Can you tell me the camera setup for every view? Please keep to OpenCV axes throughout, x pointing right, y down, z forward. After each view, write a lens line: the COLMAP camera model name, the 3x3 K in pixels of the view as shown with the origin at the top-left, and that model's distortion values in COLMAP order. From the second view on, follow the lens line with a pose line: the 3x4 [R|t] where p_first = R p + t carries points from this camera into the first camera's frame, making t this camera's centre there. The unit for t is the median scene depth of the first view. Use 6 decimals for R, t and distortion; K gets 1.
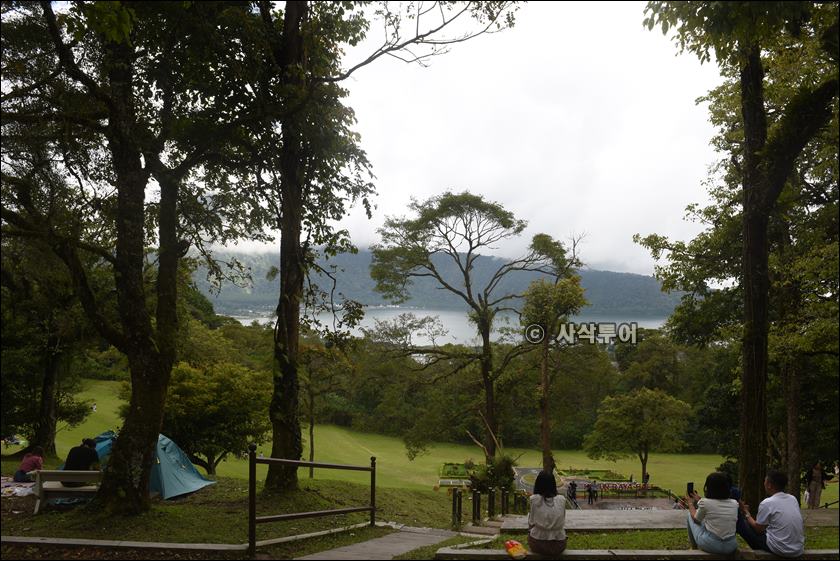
lens RADIAL K [[602.9, 0, 420.0], [0, 602.9, 280.5], [0, 0, 1]] dist [-0.042037, 0.000293]
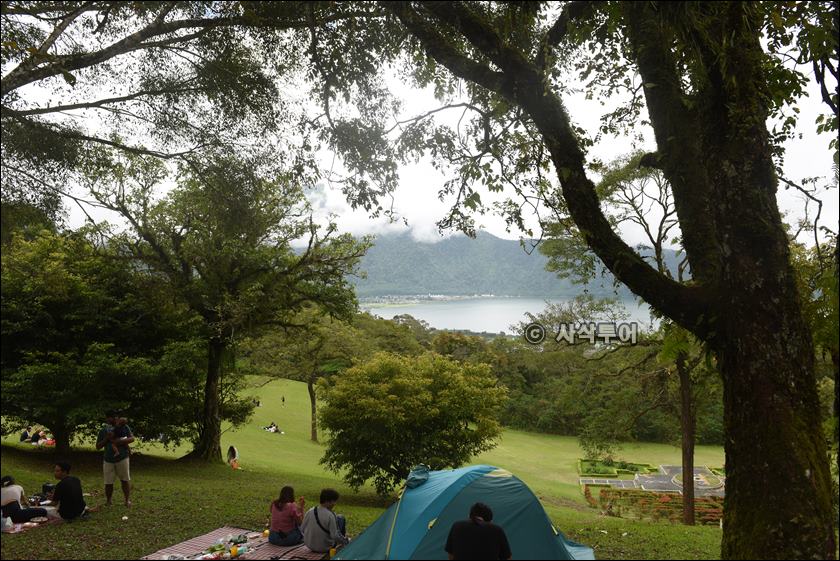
lens RADIAL K [[602.9, 0, 420.0], [0, 602.9, 280.5], [0, 0, 1]] dist [-0.042037, 0.000293]
pose [[0.987974, -0.026993, -0.152243, -0.130966], [0.029508, 0.999462, 0.014284, 0.016145], [0.151776, -0.018604, 0.988240, 0.119750]]
